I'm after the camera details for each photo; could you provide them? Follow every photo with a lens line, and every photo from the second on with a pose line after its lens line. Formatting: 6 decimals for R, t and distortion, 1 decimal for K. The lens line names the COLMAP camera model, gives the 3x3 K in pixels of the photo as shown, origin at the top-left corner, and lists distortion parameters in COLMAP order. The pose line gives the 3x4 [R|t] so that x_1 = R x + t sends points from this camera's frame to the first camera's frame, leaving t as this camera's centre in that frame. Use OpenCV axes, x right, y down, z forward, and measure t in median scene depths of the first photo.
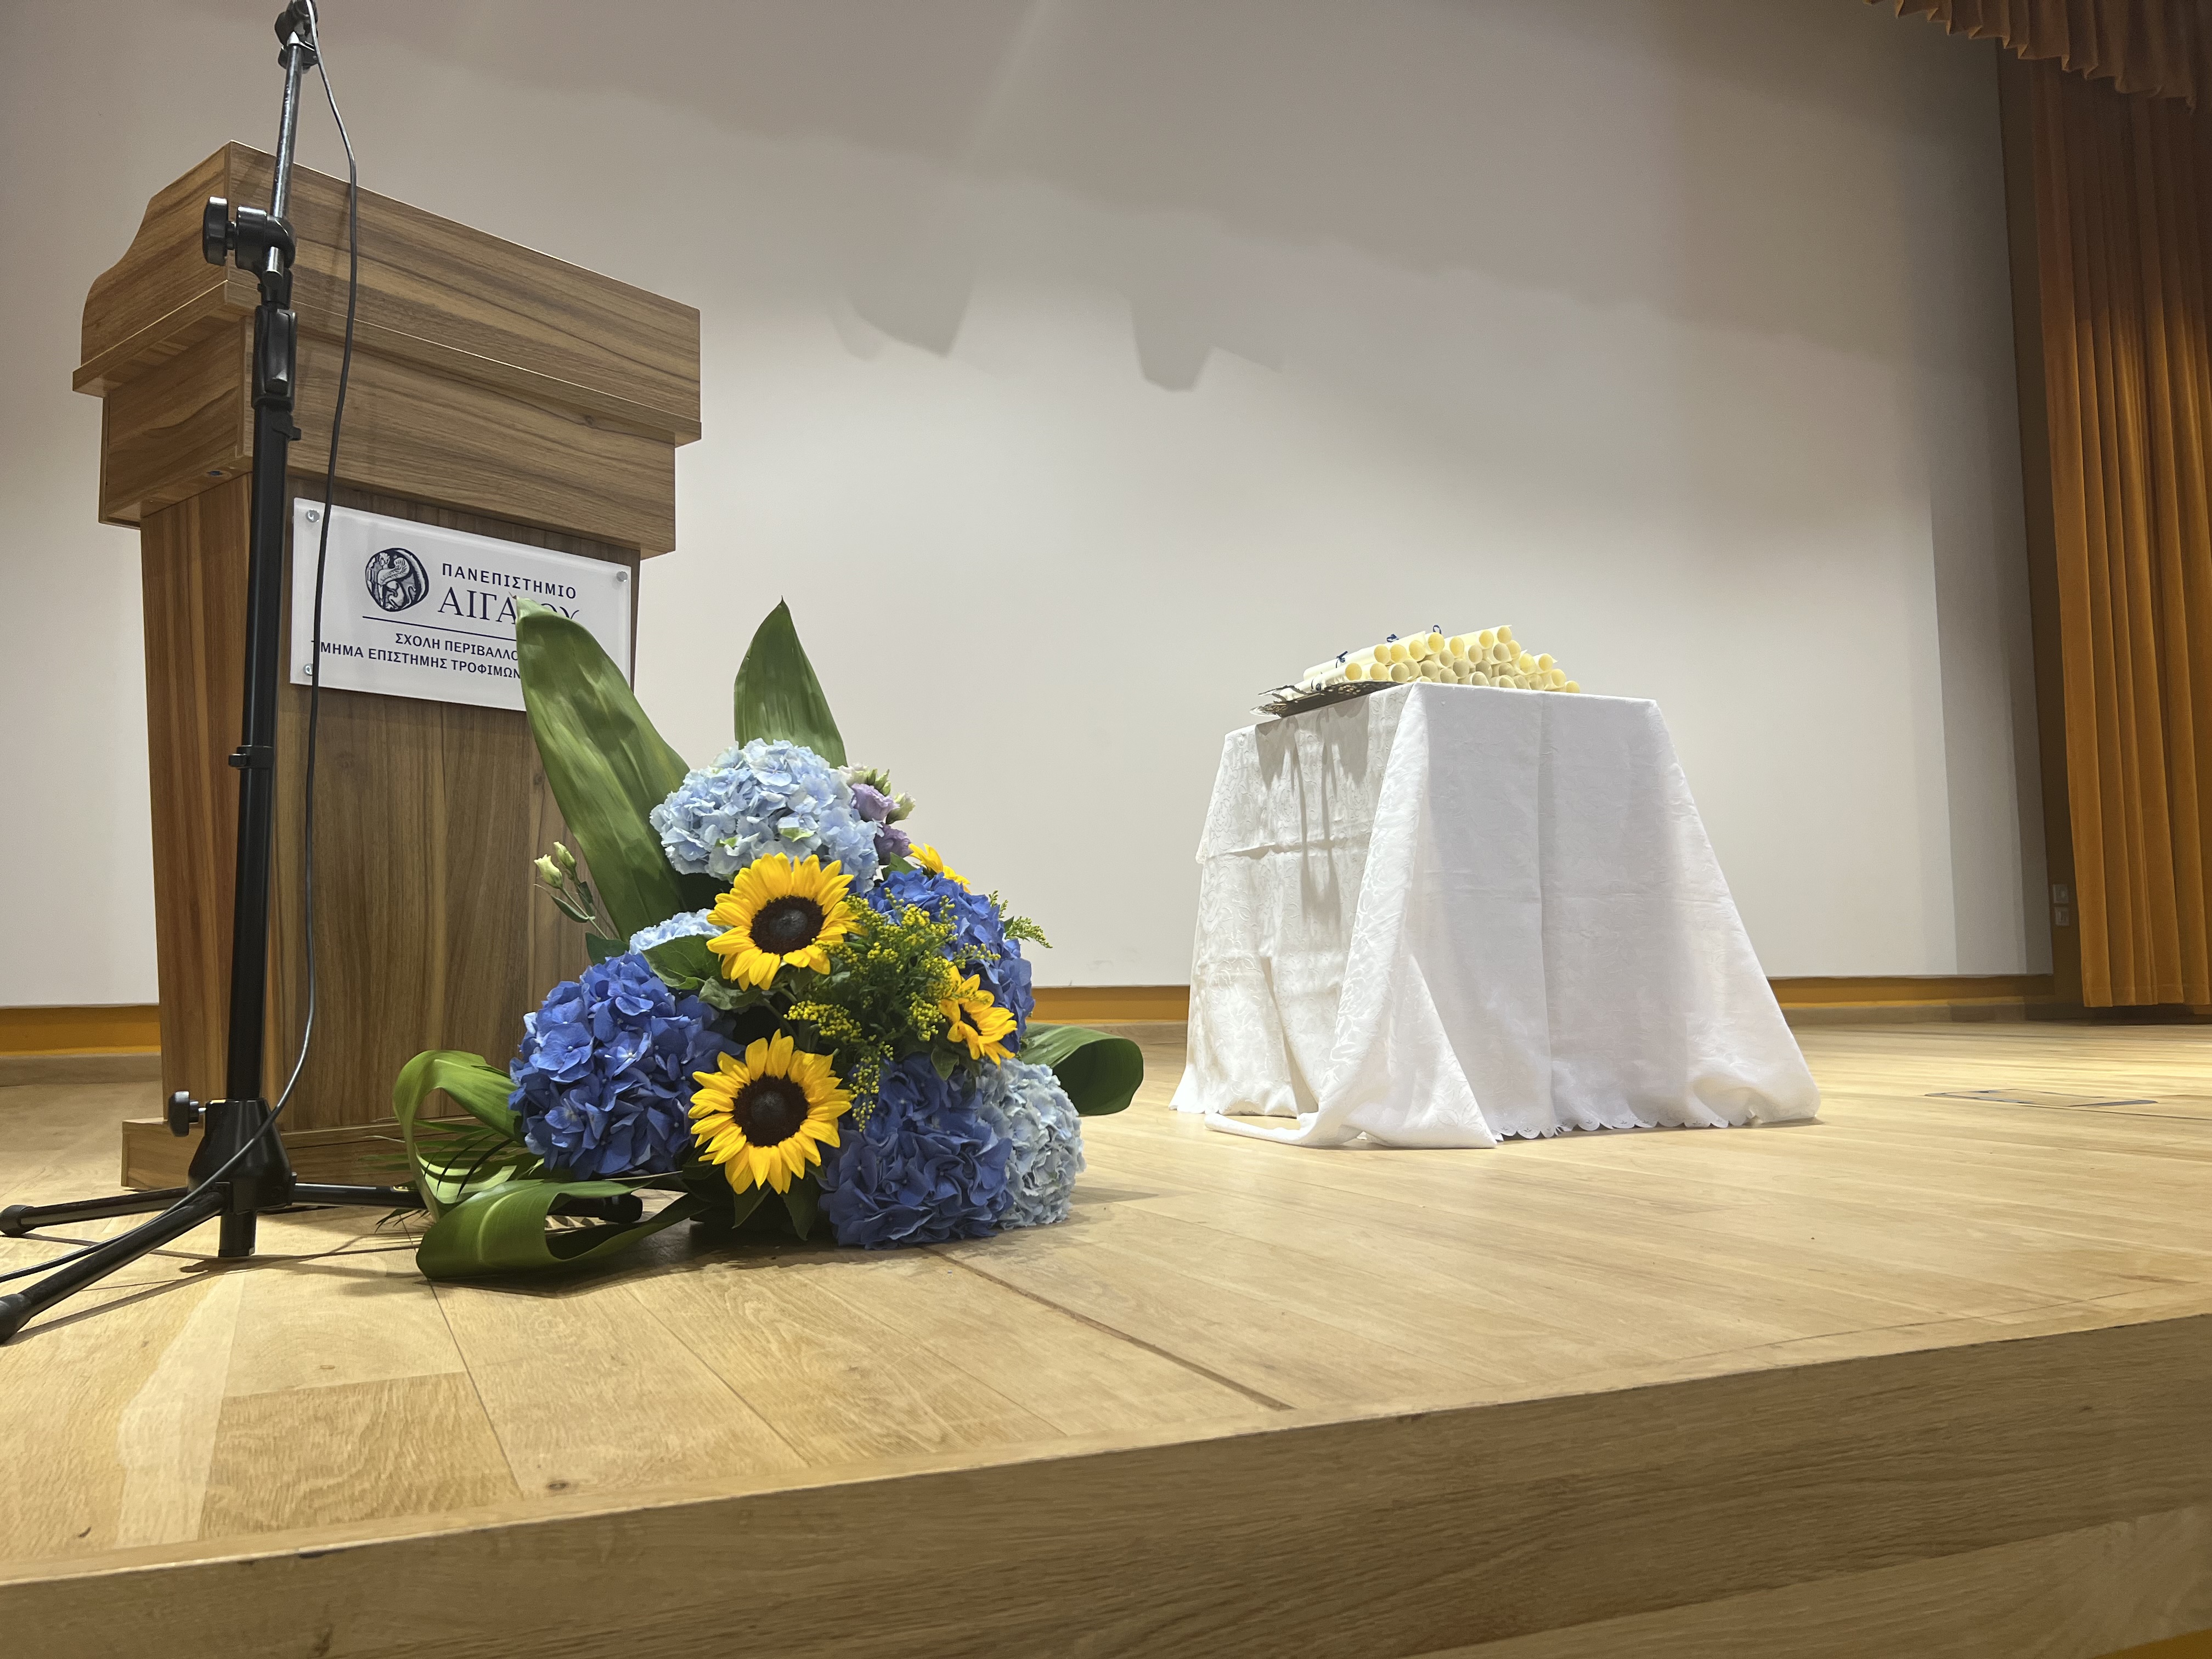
lens RADIAL K [[1658.8, 0, 1113.1], [0, 1658.8, 826.7], [0, 0, 1]] dist [0.043296, -0.049519]
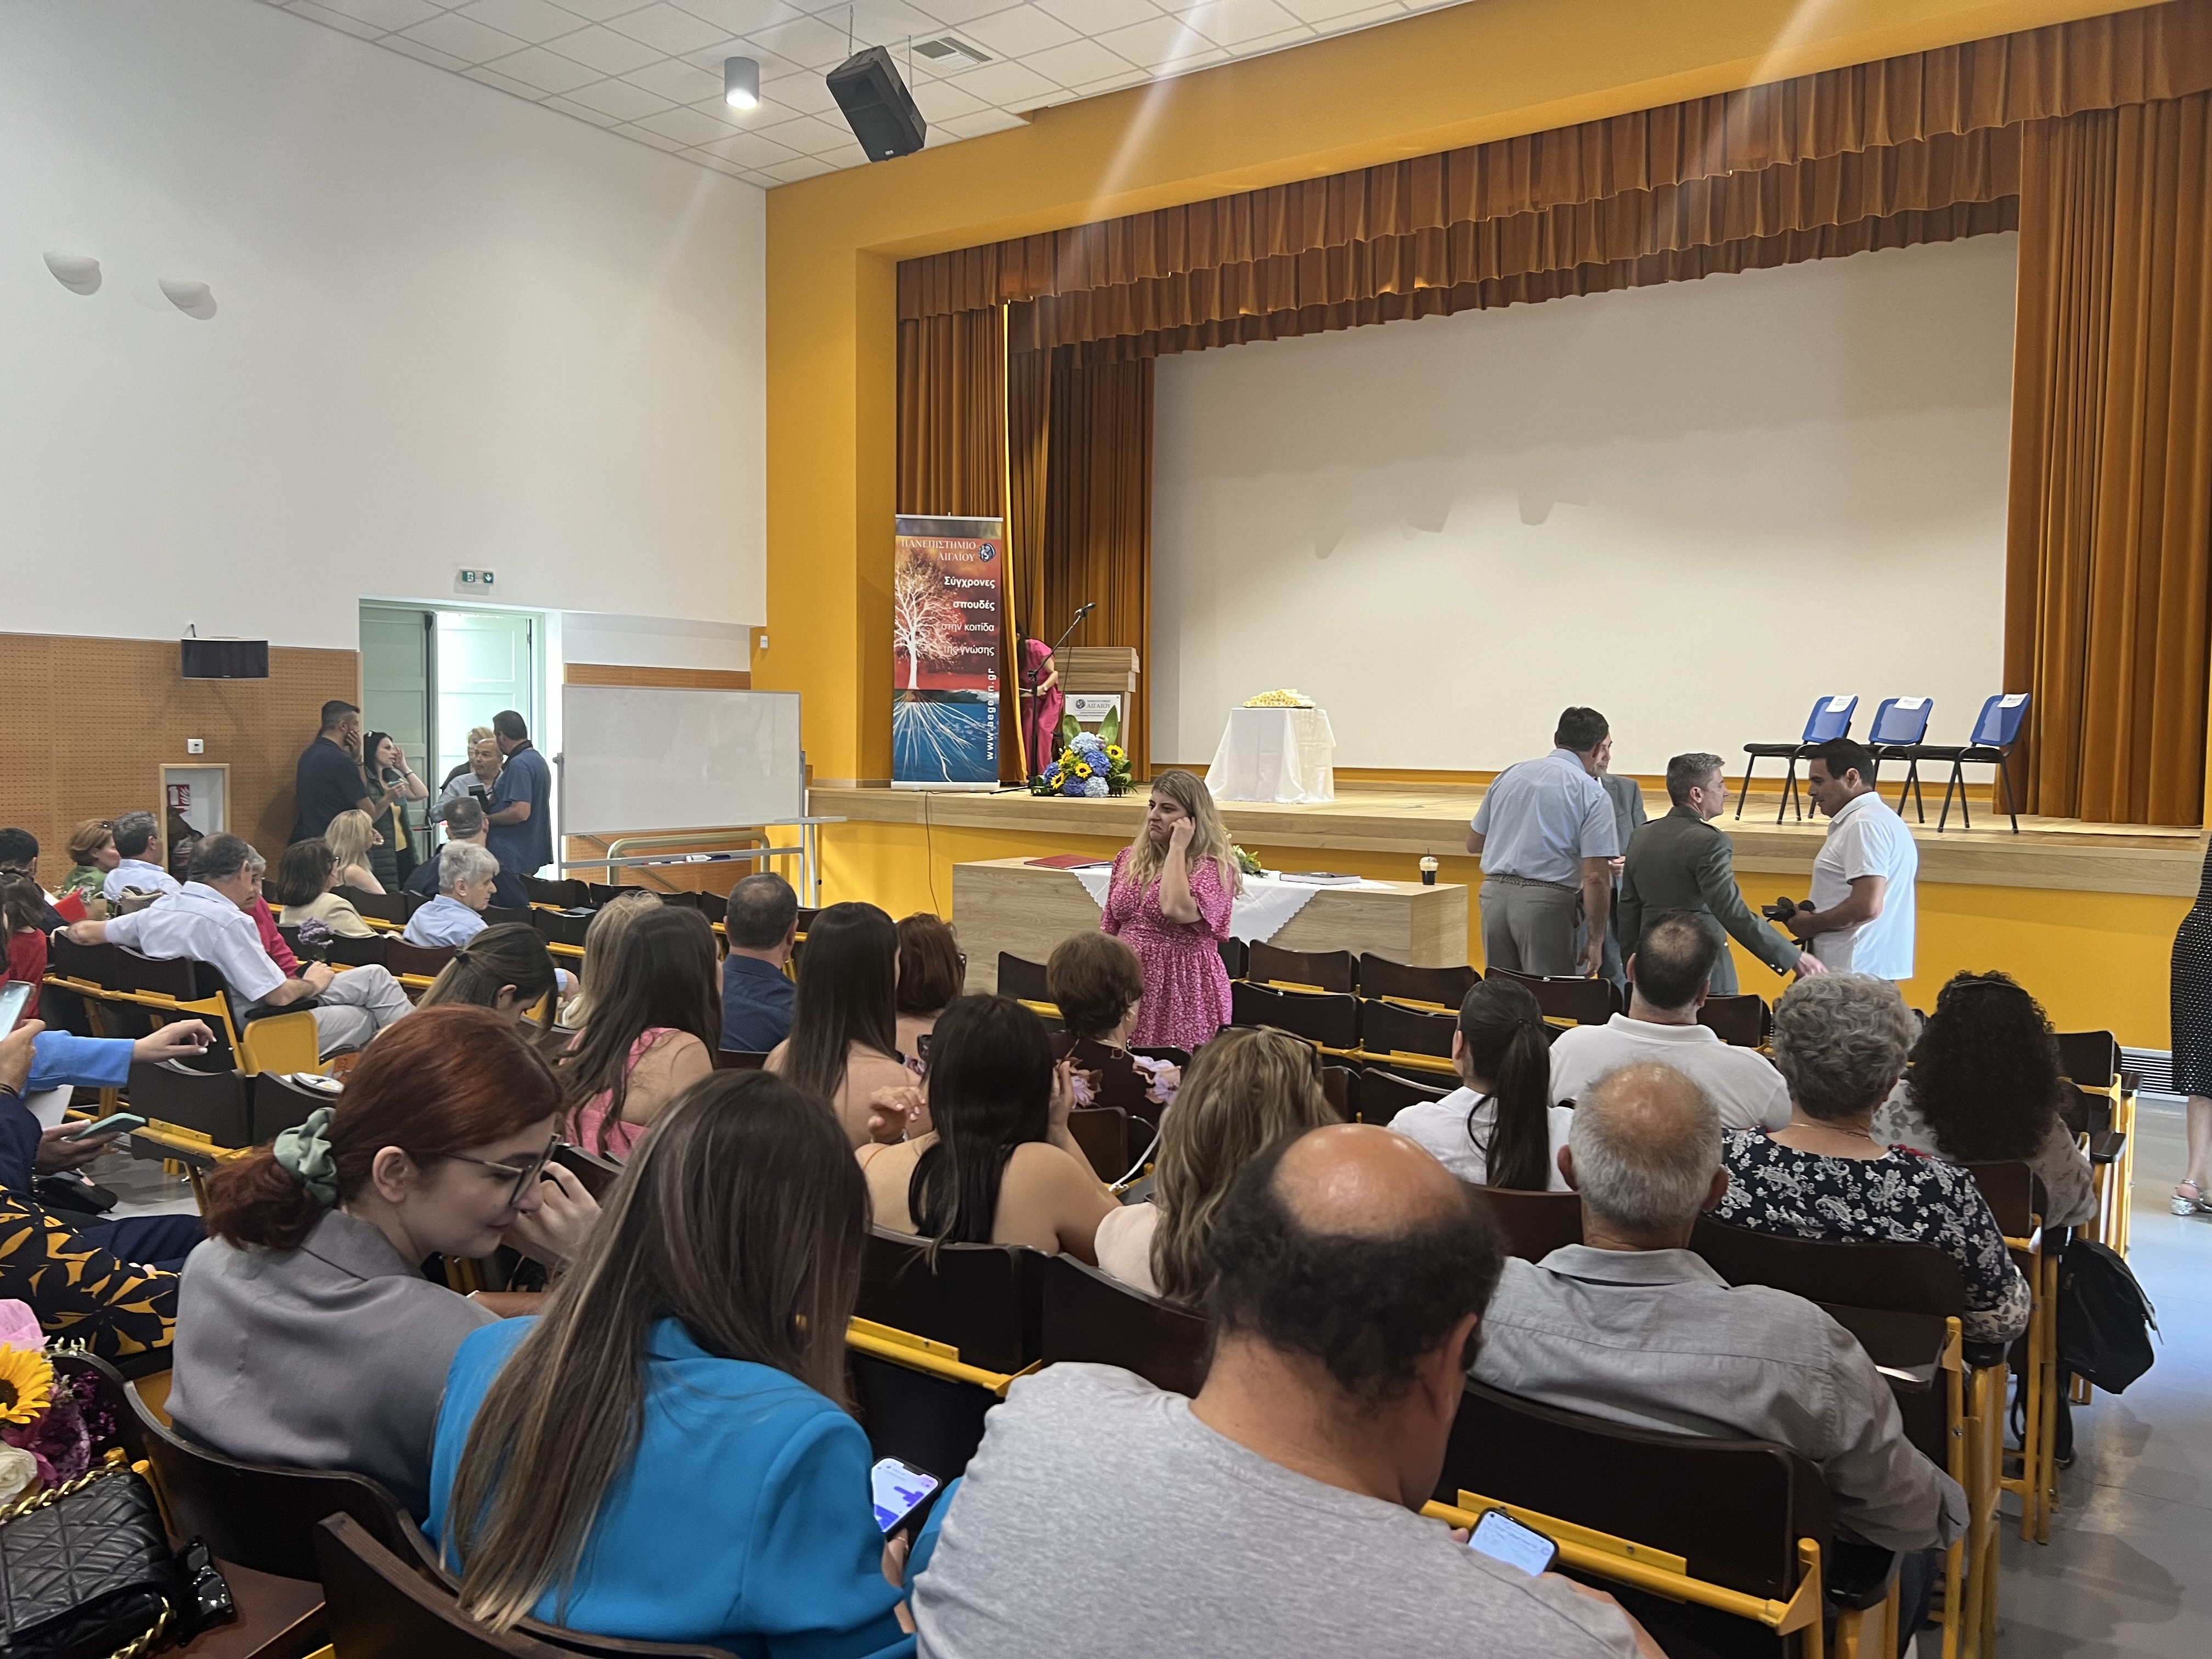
lens RADIAL K [[1667.5, 0, 1106.0], [0, 1667.5, 829.5], [0, 0, 1]] dist [0.079270, -0.088796]
pose [[0.488549, 0.064719, -0.870133, 4.058519], [0.055015, 0.992976, 0.104744, -0.253500], [0.870800, -0.099043, 0.481558, -1.613574]]
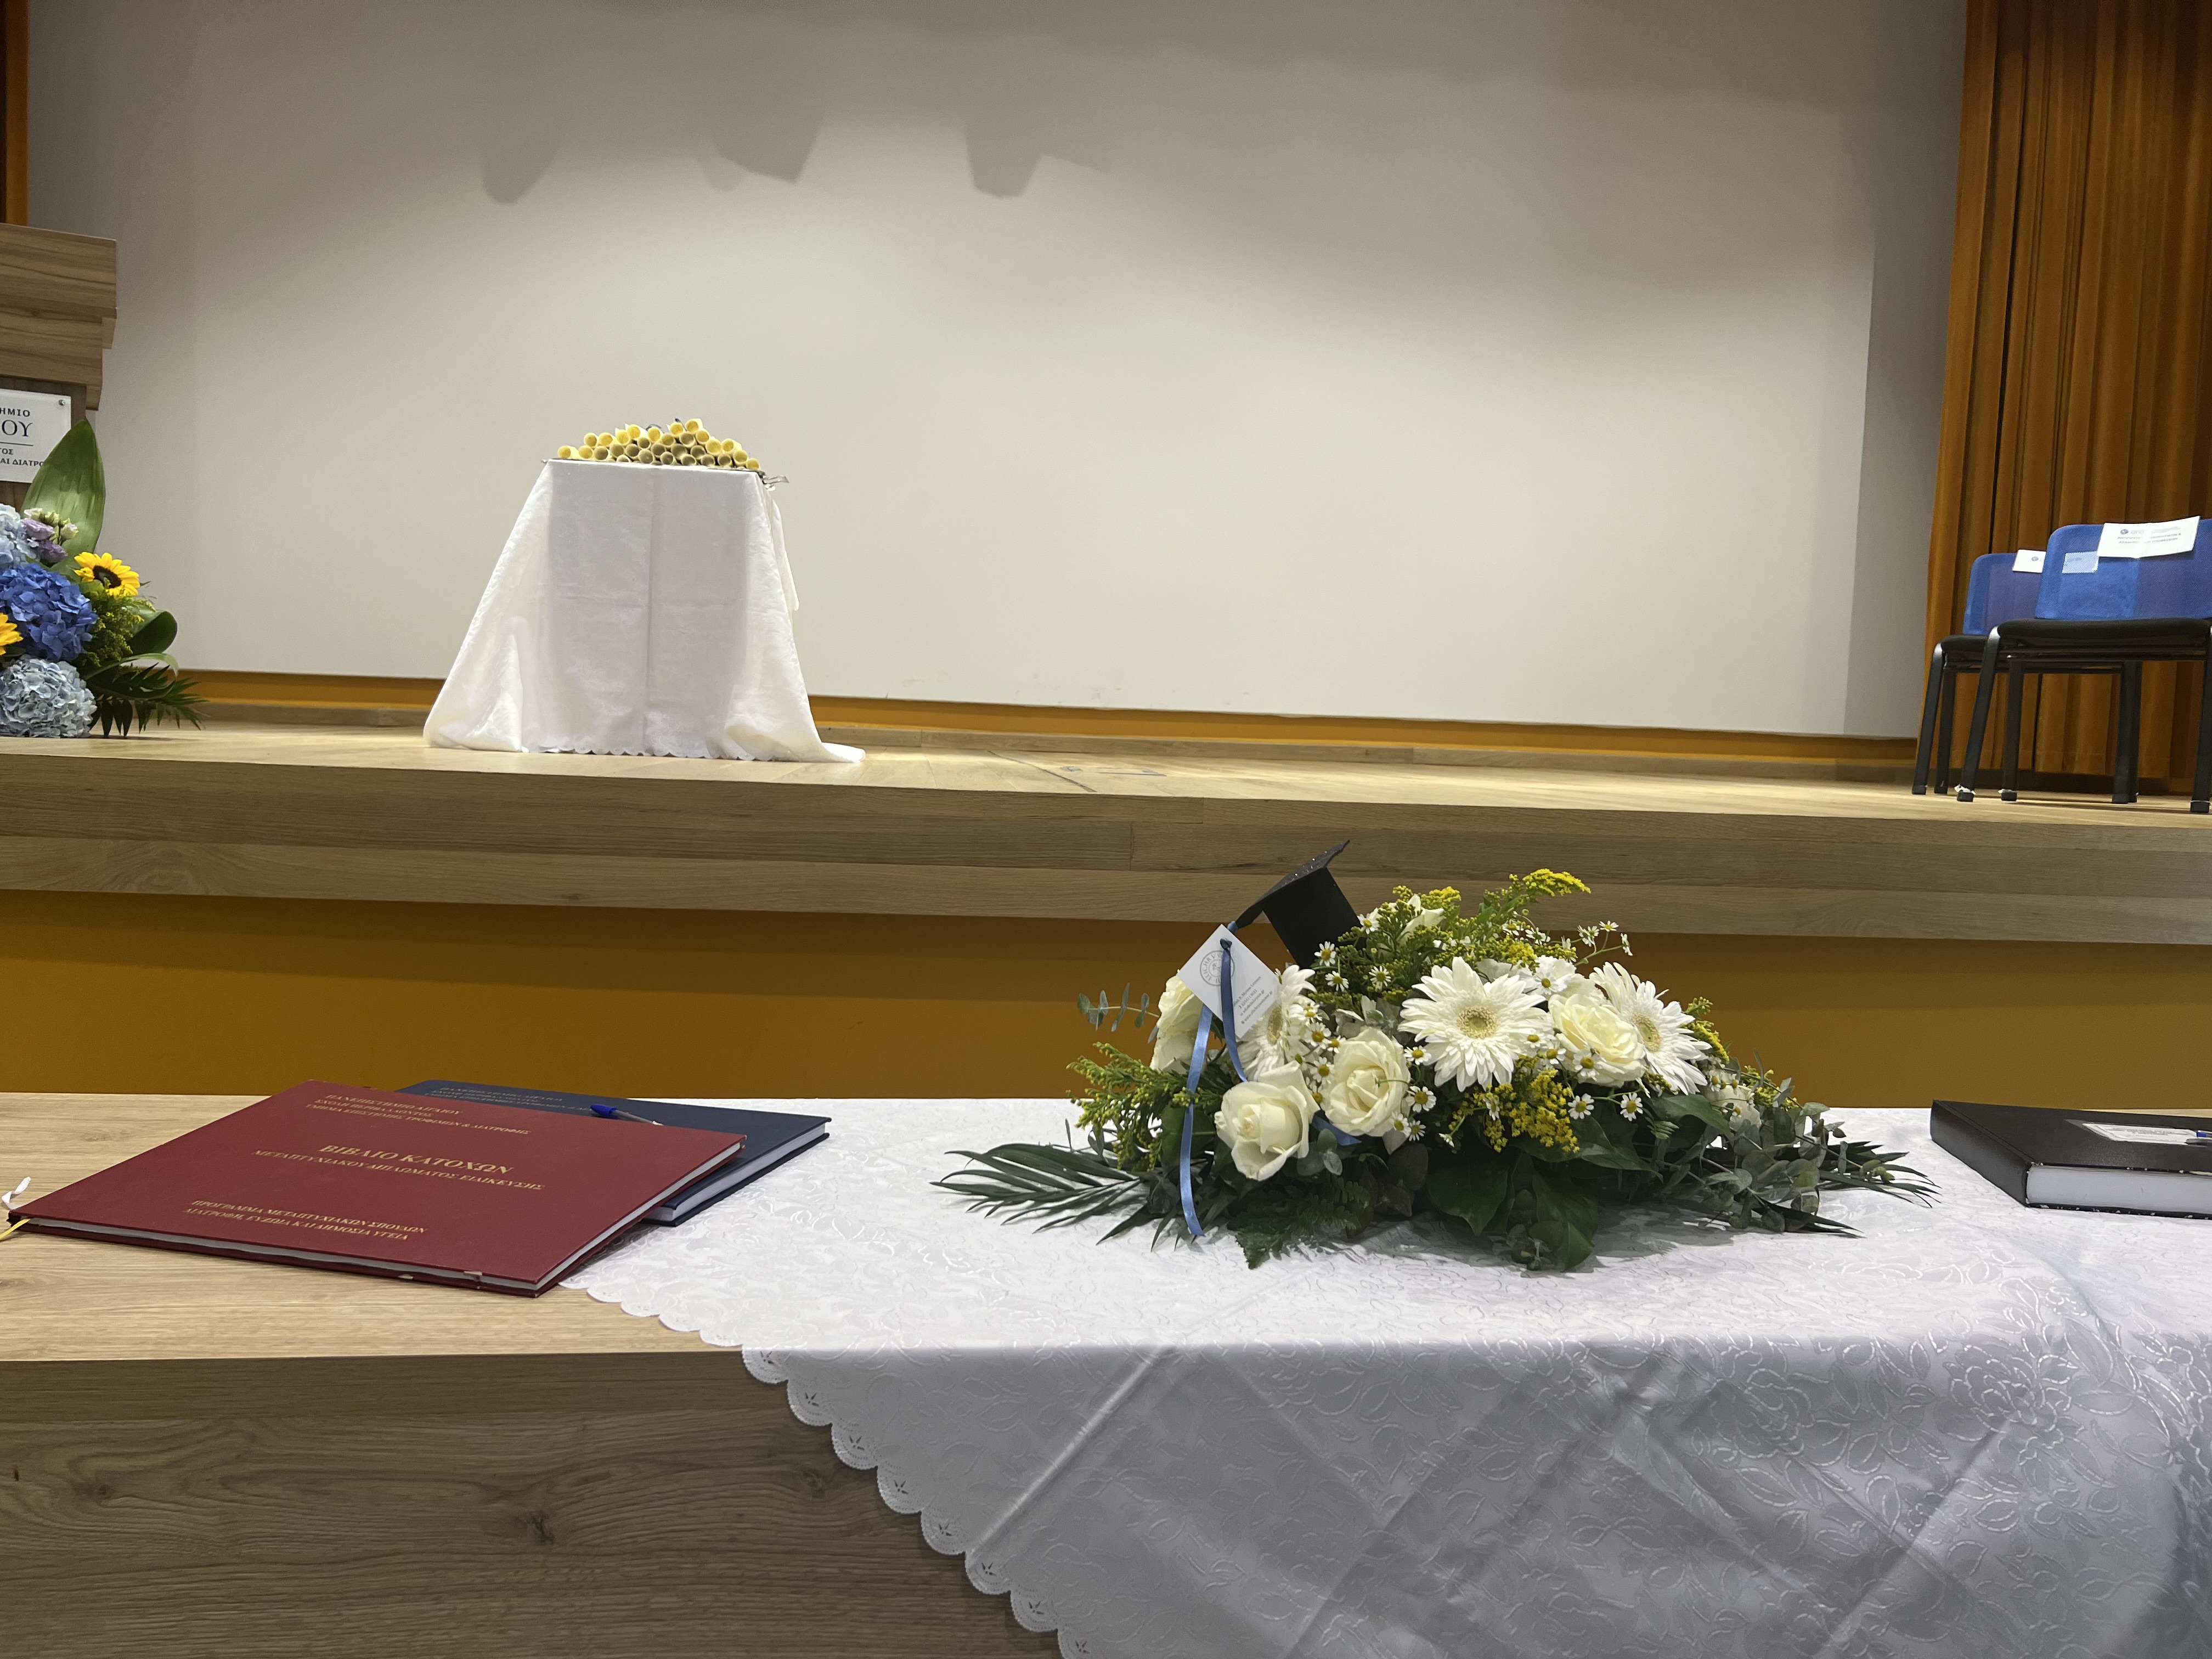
lens RADIAL K [[1637.8, 0, 1118.5], [0, 1637.8, 859.1], [0, 0, 1]] dist [0.075280, -0.094019]
pose [[0.943533, 0.071064, -0.323566, 1.151725], [-0.018412, 0.986460, 0.162963, 0.017340], [0.330766, -0.147803, 0.932066, -0.297527]]
